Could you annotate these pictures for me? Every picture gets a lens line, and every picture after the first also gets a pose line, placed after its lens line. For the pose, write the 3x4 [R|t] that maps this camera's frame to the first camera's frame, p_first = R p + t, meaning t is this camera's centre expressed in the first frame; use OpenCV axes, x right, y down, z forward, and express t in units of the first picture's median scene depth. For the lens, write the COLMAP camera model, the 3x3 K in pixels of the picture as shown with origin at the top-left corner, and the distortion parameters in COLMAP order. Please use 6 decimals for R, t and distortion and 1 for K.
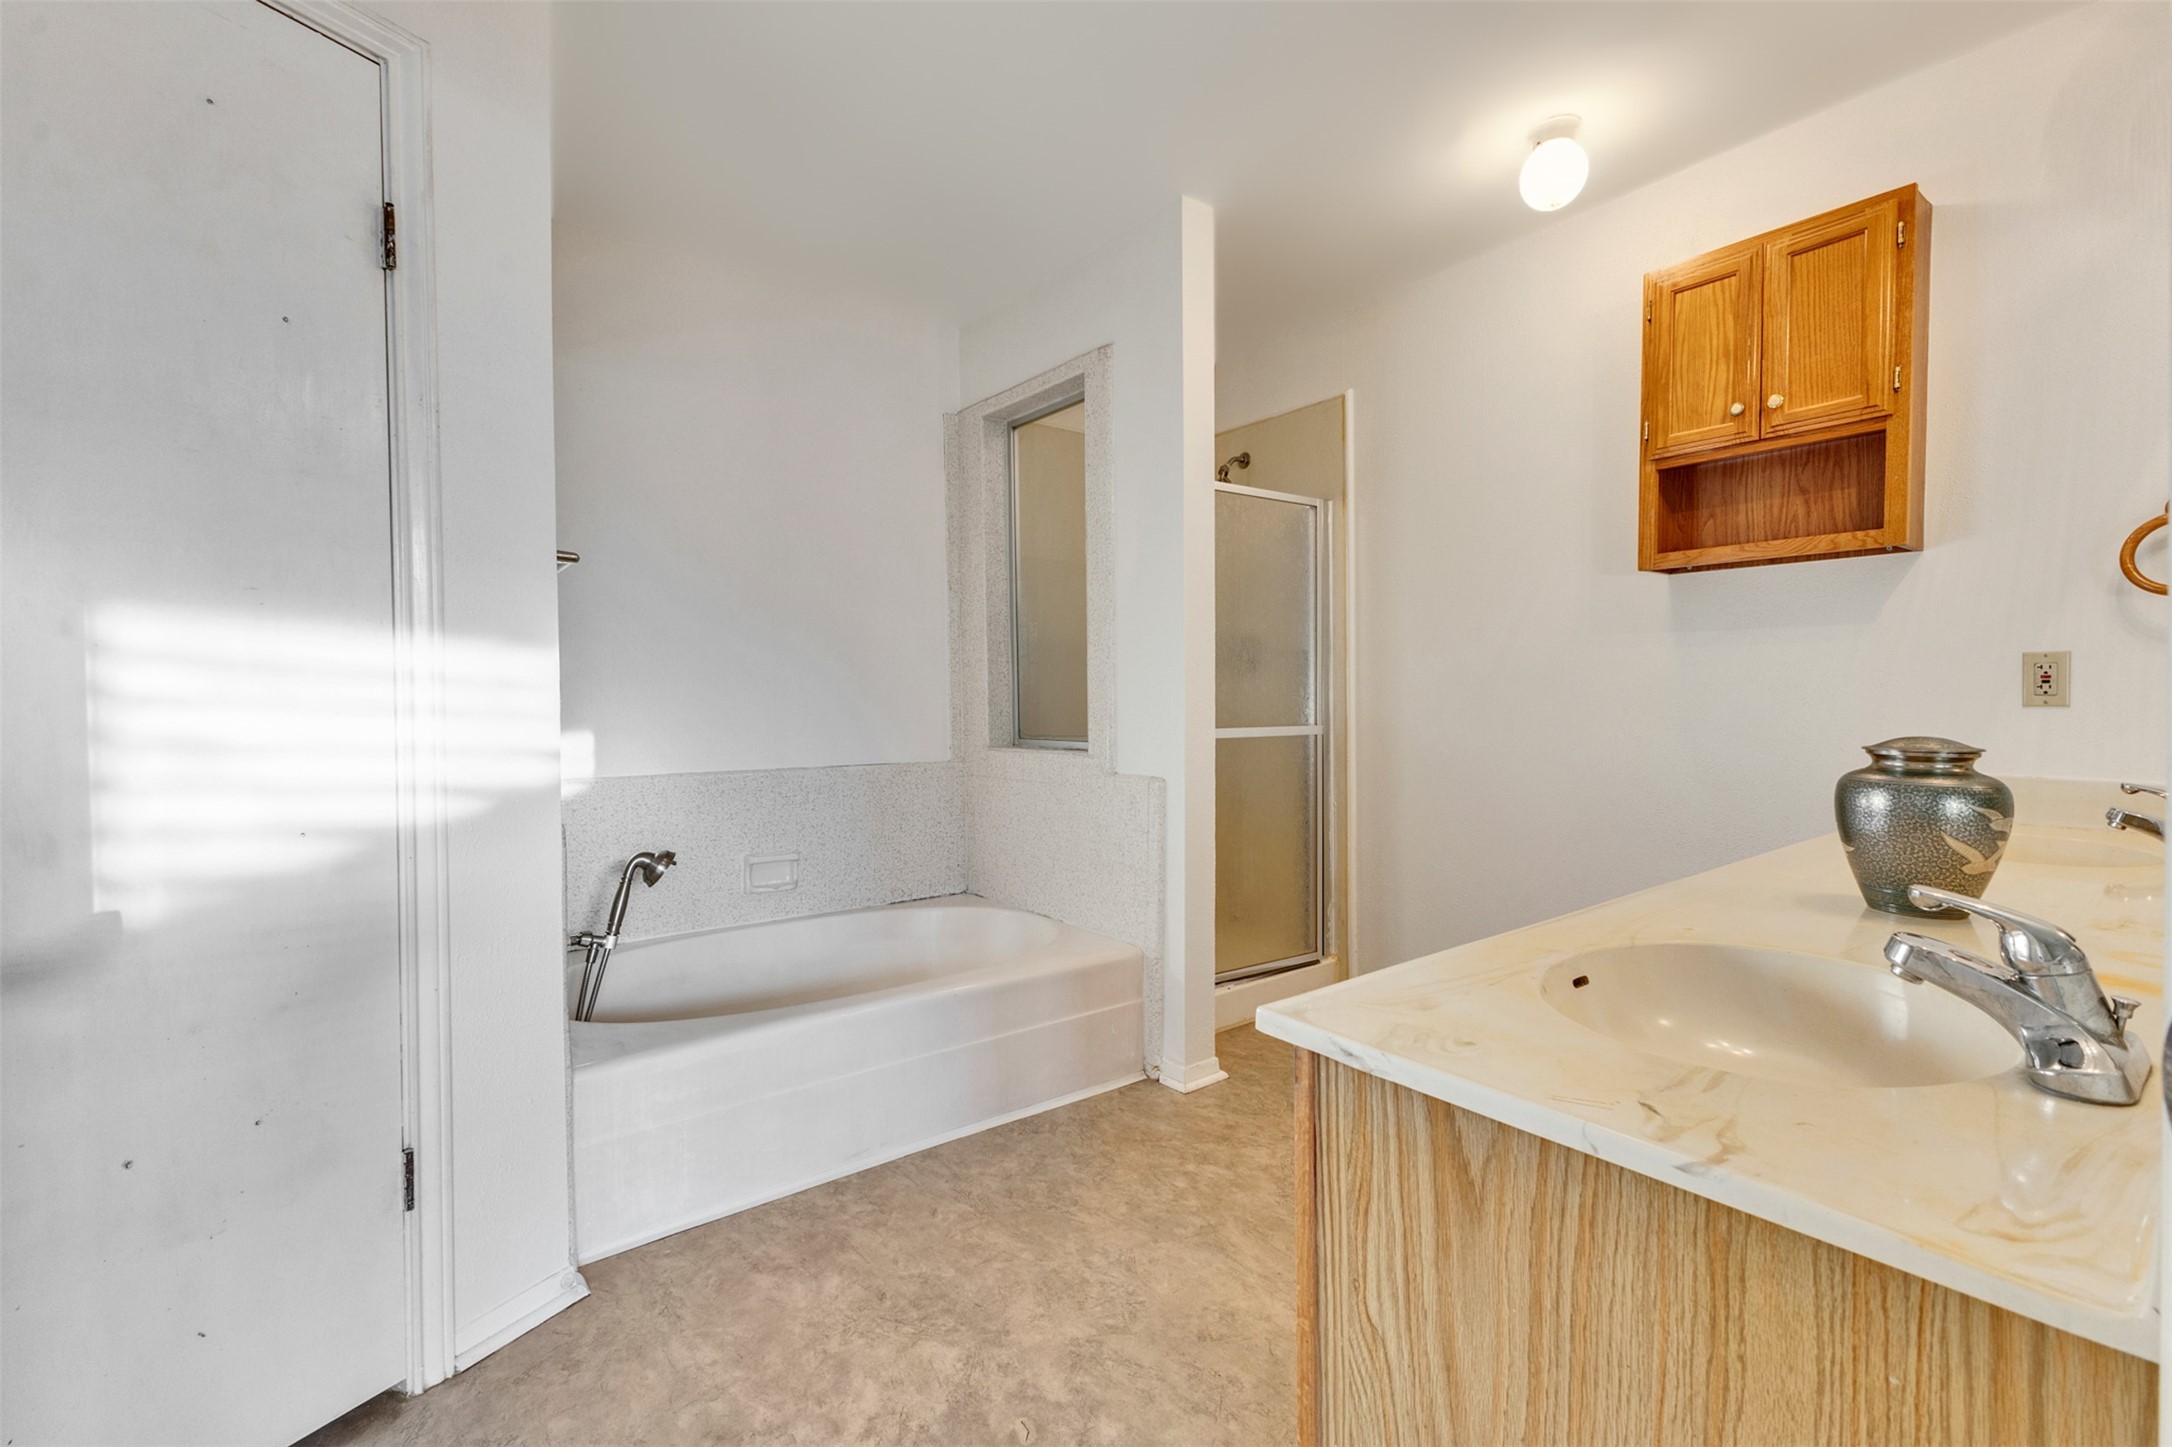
lens RADIAL K [[941.6, 0, 1083.9], [0, 941.6, 721.9], [0, 0, 1]] dist [0.011408, -0.000710]
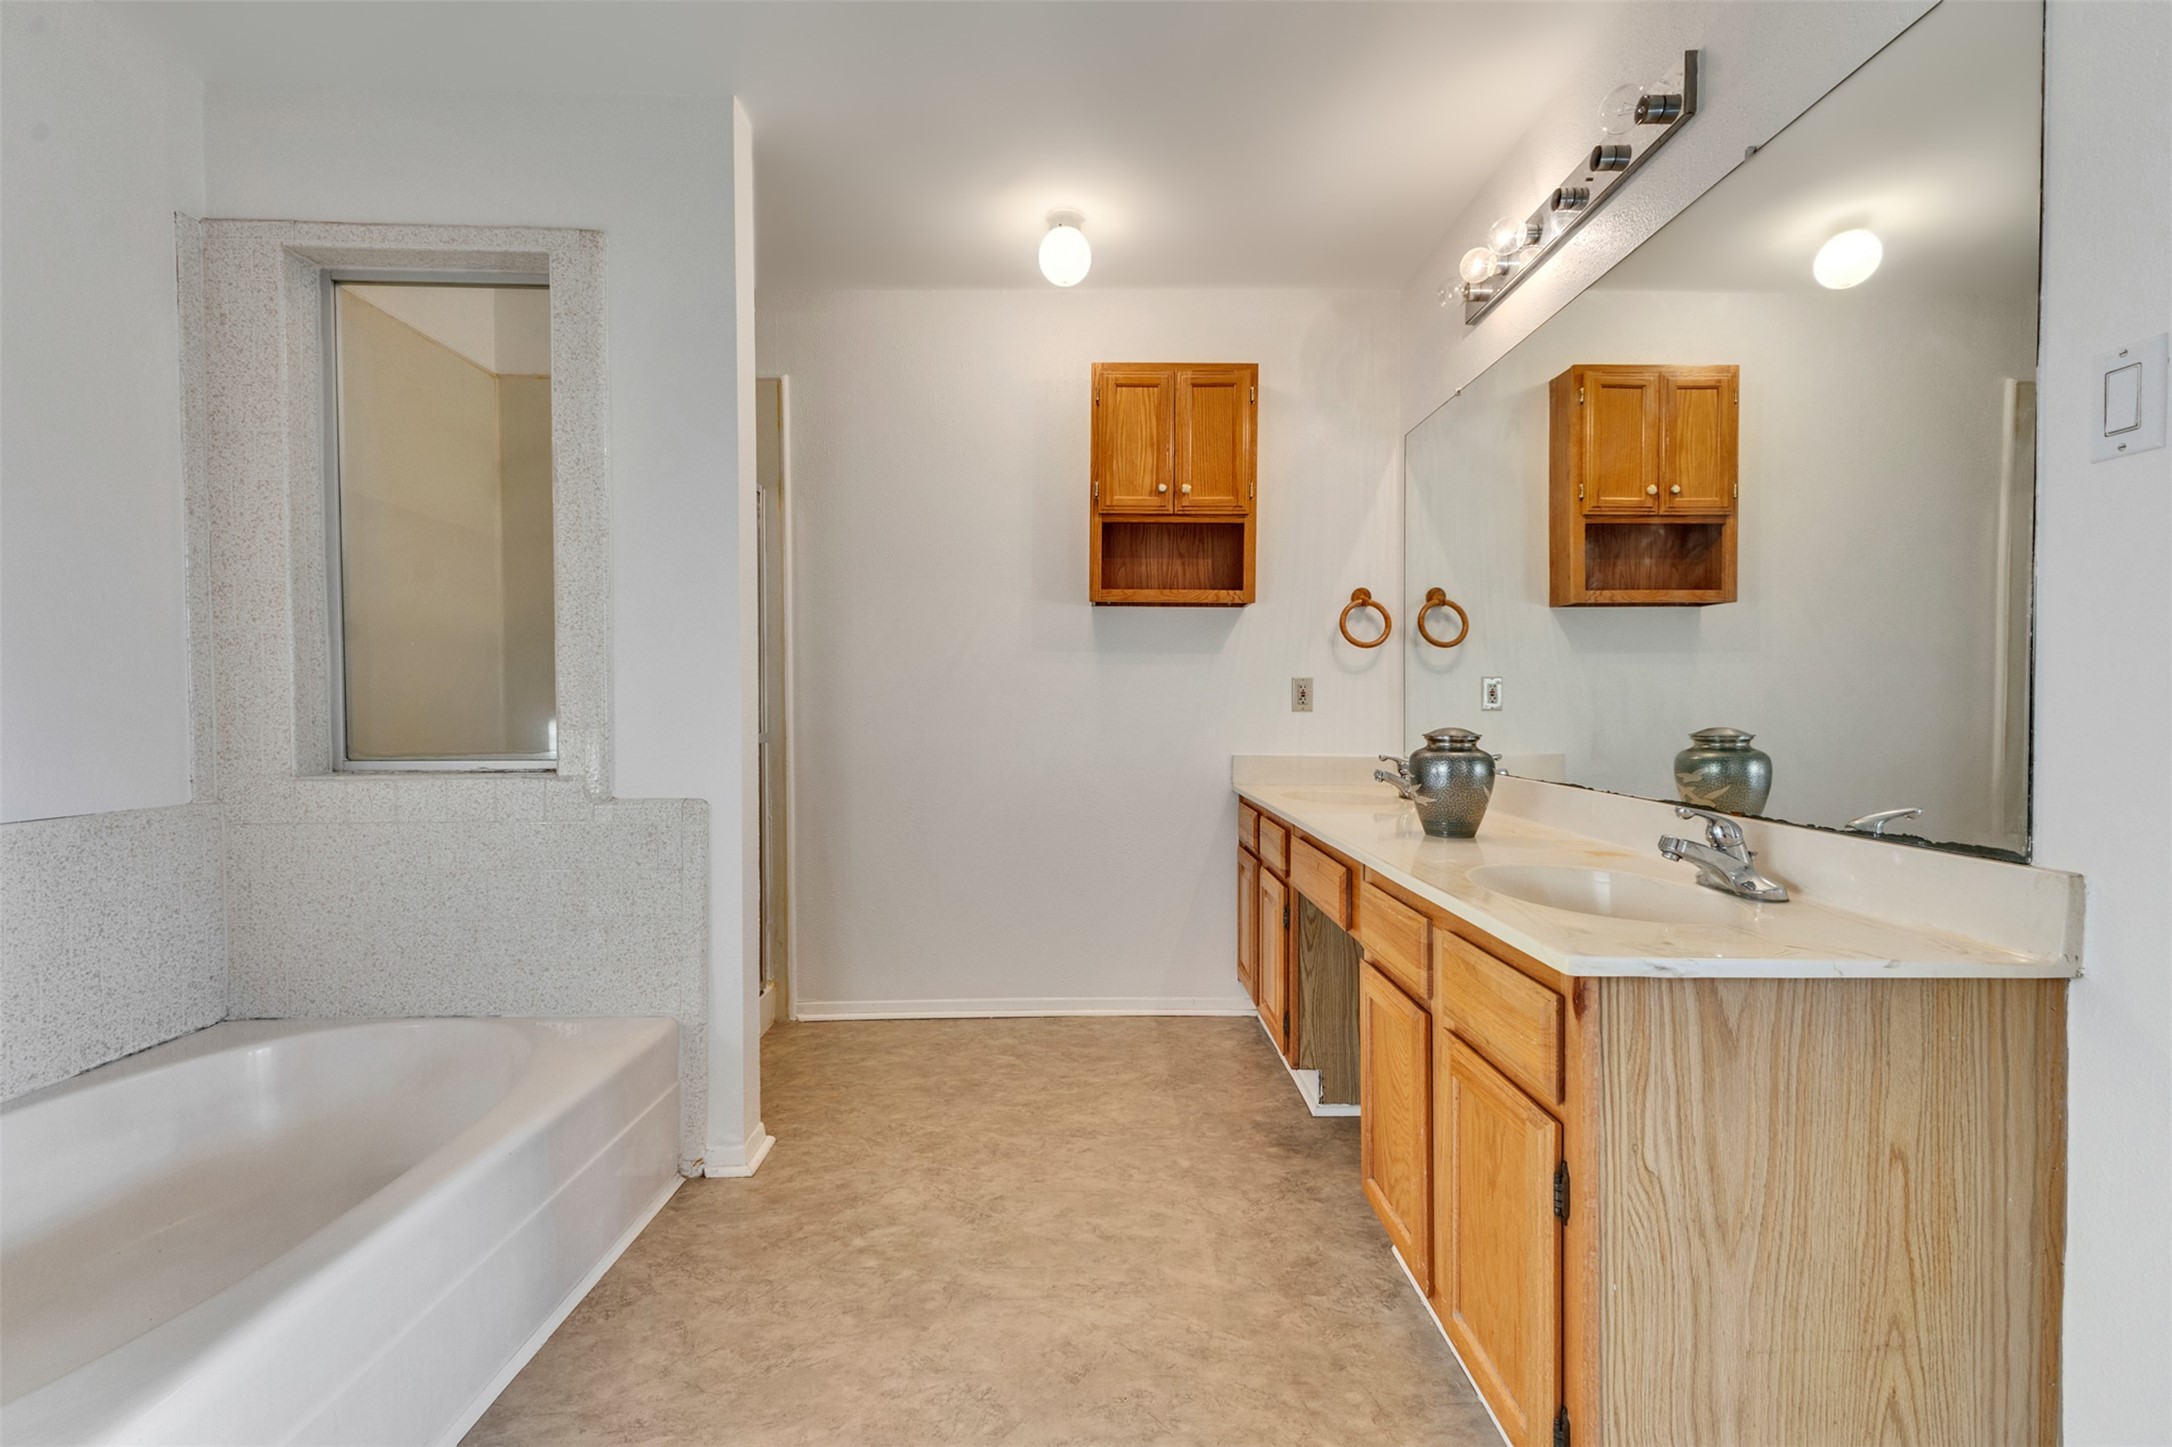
lens RADIAL K [[941.6, 0, 1085.8], [0, 941.6, 721.4], [0, 0, 1]] dist [0.011408, -0.000710]
pose [[0.596096, -0.006993, 0.802883, -0.453990], [0.015059, 0.999884, -0.002471, -0.000311], [-0.802772, 0.013564, 0.596132, 0.309524]]
